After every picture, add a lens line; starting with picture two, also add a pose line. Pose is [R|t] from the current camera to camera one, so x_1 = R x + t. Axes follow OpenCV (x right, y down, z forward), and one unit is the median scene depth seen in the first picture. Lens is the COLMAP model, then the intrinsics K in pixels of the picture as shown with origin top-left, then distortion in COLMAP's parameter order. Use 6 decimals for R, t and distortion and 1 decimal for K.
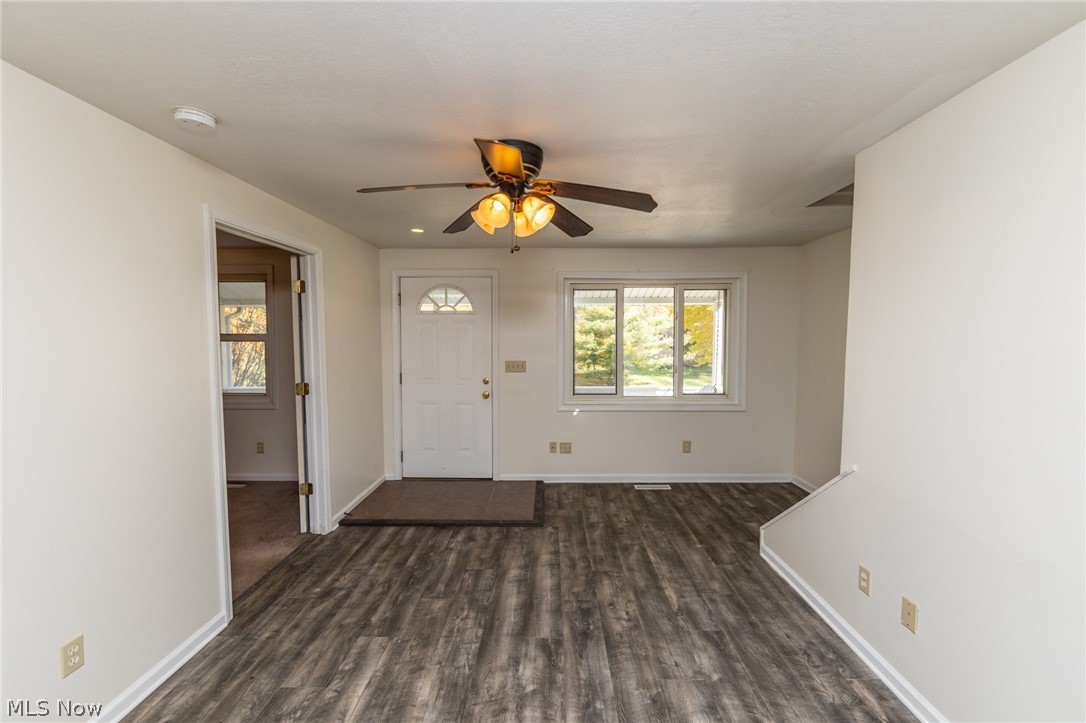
lens RADIAL K [[427.6, 0, 543.1], [0, 427.6, 360.3], [0, 0, 1]] dist [-0.000973, -0.000157]
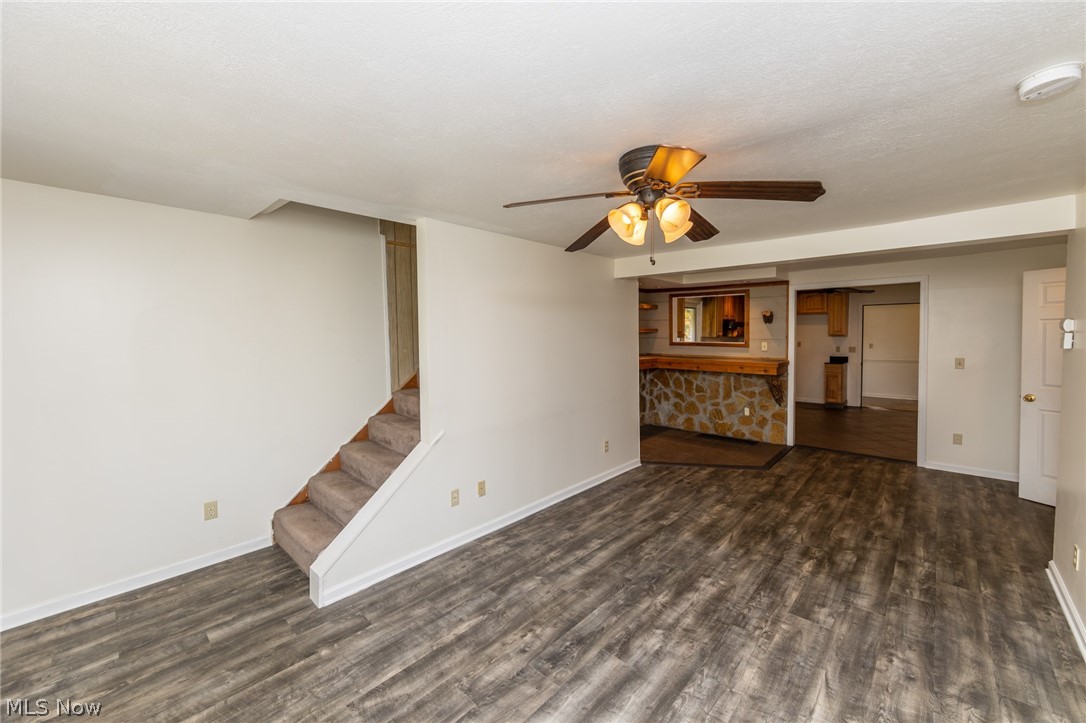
lens RADIAL K [[427.6, 0, 543.5], [0, 427.6, 356.4], [0, 0, 1]] dist [-0.000973, -0.000157]
pose [[-0.742966, -0.028479, 0.668723, -0.491882], [0.043430, 0.994938, 0.090623, -0.127976], [-0.667919, 0.096373, -0.737968, 1.724271]]
